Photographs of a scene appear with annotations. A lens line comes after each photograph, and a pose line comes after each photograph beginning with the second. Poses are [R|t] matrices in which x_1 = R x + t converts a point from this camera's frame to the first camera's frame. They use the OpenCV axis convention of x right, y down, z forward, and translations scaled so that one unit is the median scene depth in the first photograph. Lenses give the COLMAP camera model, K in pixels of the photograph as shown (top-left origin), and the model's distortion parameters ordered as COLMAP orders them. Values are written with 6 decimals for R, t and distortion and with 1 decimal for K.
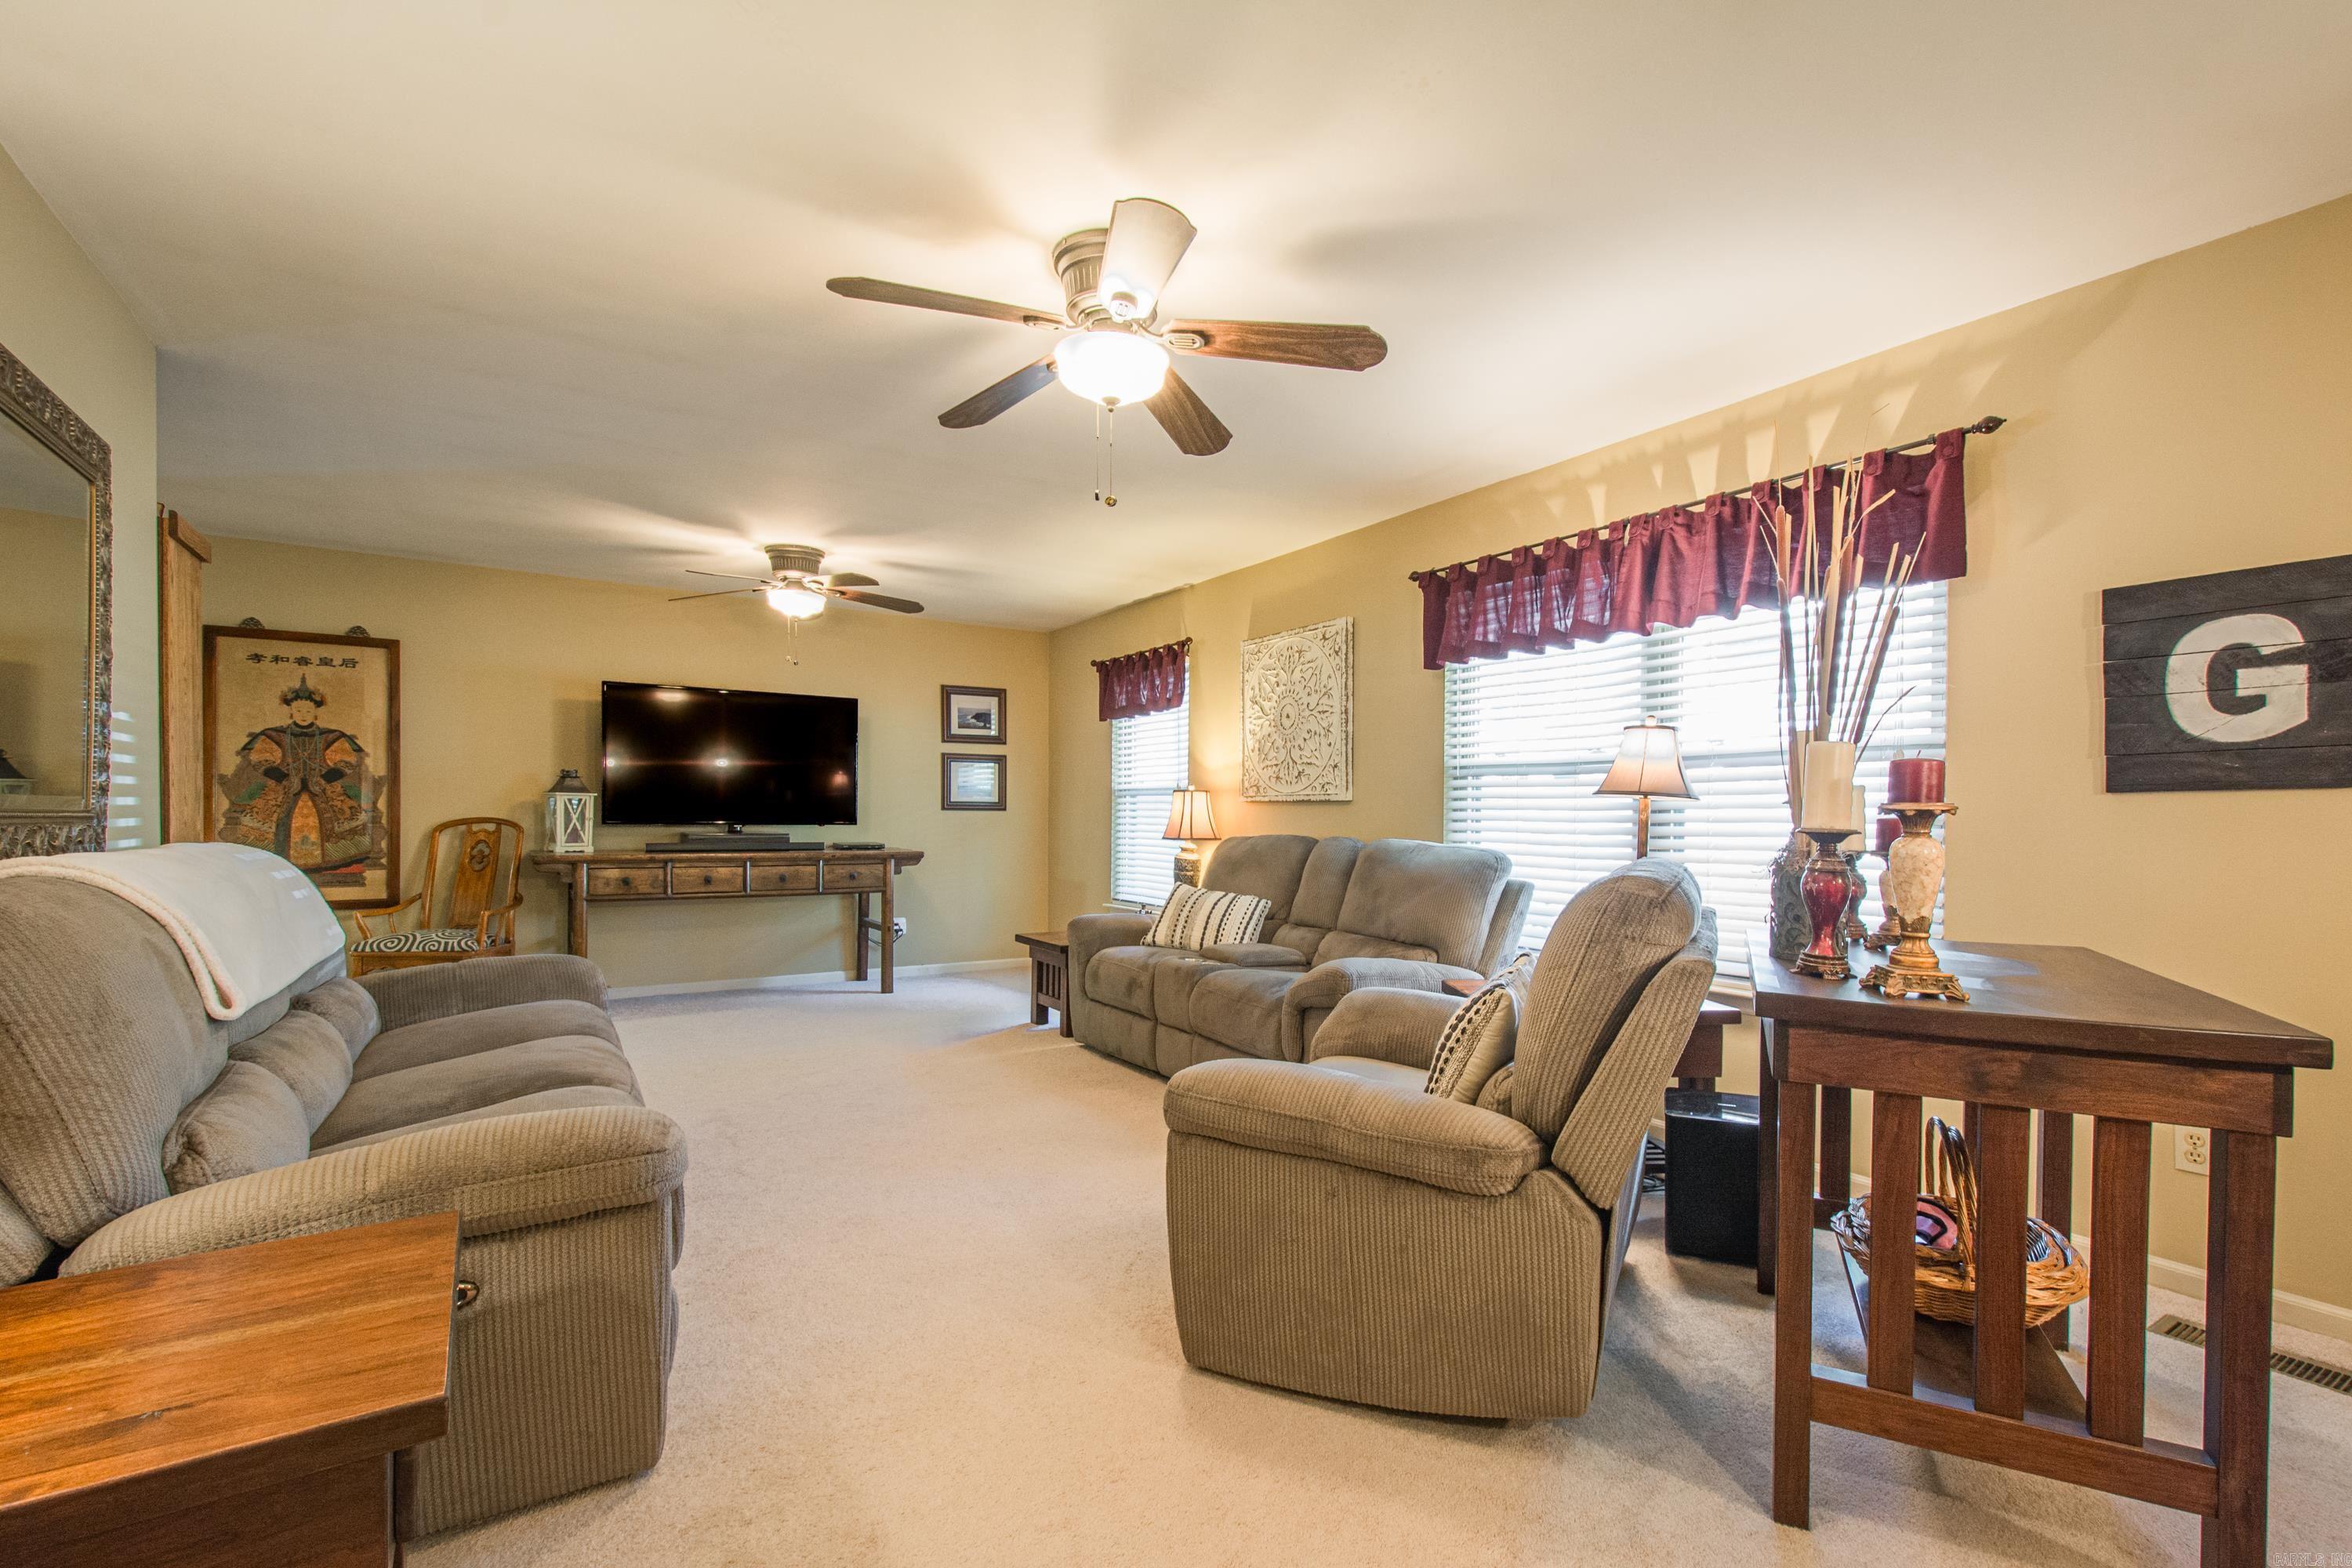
lens RADIAL K [[1035.0, 0, 1179.2], [0, 1035.0, 805.7], [0, 0, 1]] dist [0.014975, -0.004792]
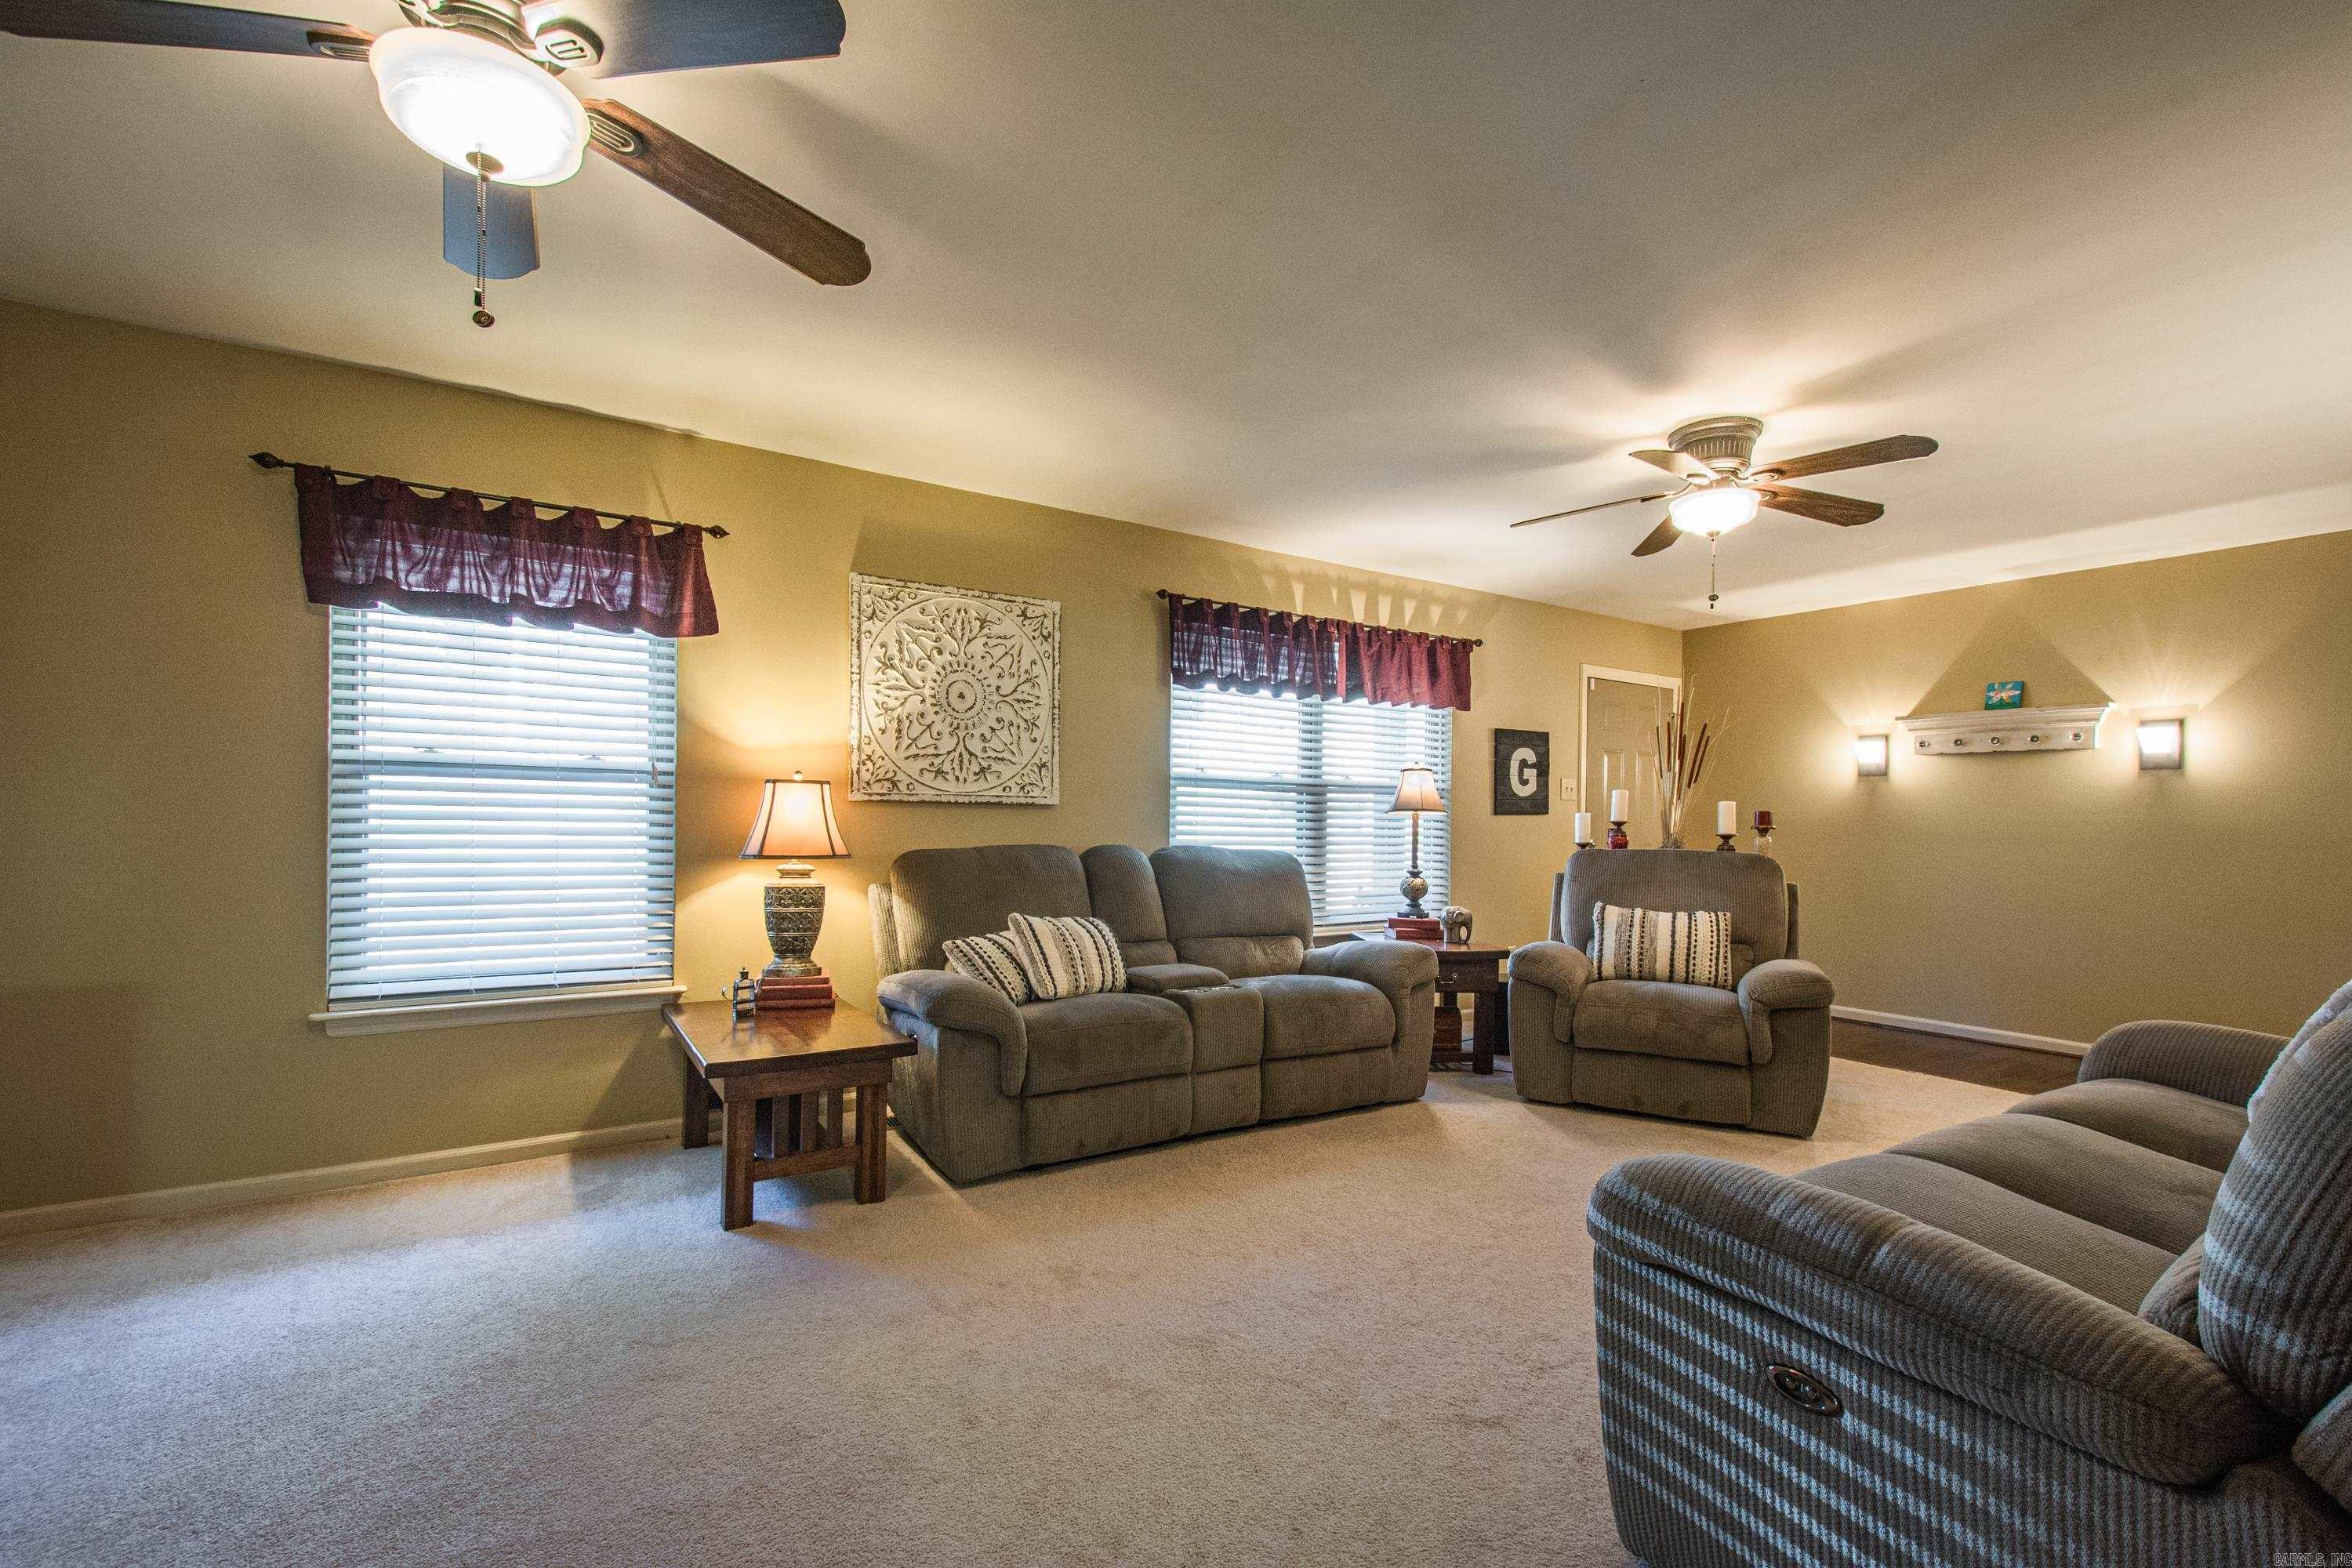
lens RADIAL K [[1035.0, 0, 1198.8], [0, 1035.0, 802.8], [0, 0, 1]] dist [0.014975, -0.004792]
pose [[-0.026622, 0.010359, 0.999592, -0.712775], [-0.020605, 0.999728, -0.010909, 0.000733], [-0.999433, -0.020887, -0.026402, 0.856504]]
